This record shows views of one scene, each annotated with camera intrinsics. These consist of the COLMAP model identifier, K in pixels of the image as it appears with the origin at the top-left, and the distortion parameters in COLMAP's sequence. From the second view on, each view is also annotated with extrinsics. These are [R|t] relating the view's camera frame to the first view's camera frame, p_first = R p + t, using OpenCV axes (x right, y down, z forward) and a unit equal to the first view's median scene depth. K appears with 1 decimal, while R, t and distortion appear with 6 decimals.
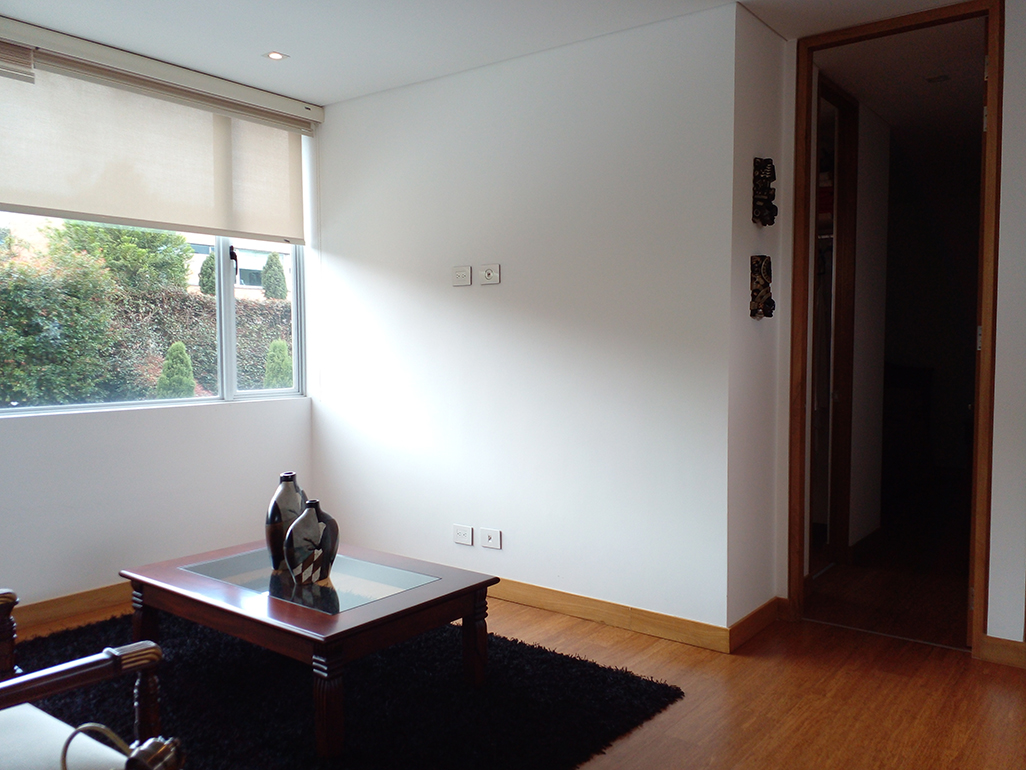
lens RADIAL K [[823.6, 0, 513.0], [0, 823.6, 385.0], [0, 0, 1]] dist [0.077453, -0.130569]
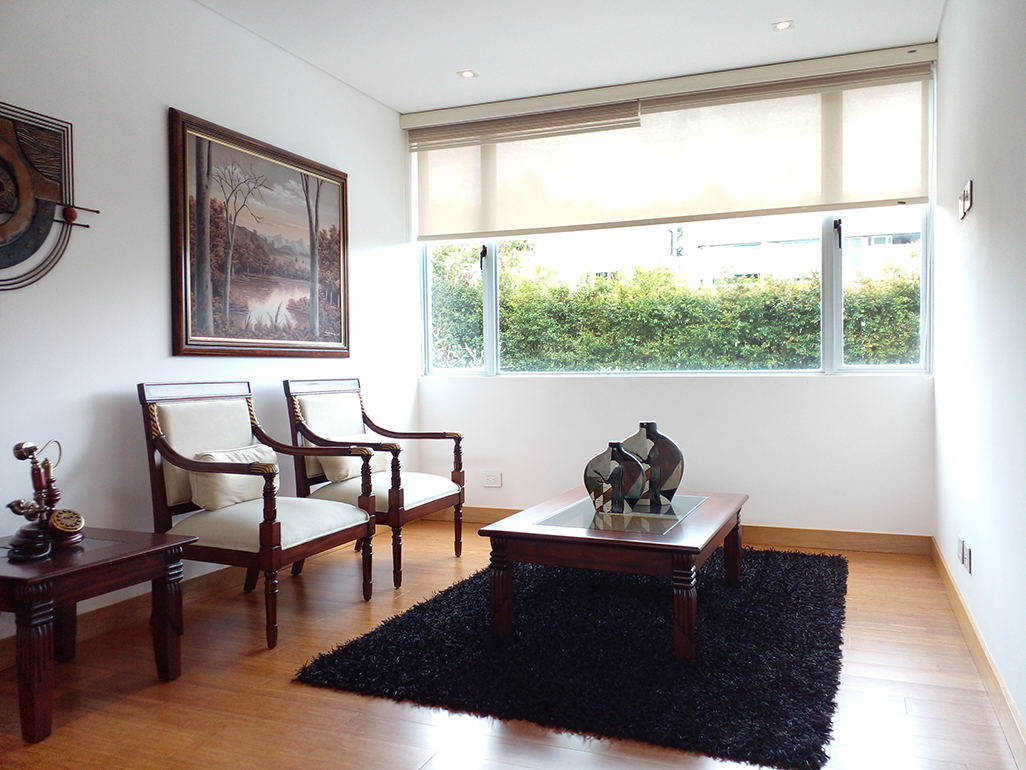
lens RADIAL K [[823.6, 0, 513.0], [0, 823.6, 385.0], [0, 0, 1]] dist [0.077453, -0.130569]
pose [[0.270260, 0.021115, -0.962556, 0.587960], [-0.040306, 0.999131, 0.010601, 0.041028], [0.961943, 0.035931, 0.270876, 0.408177]]
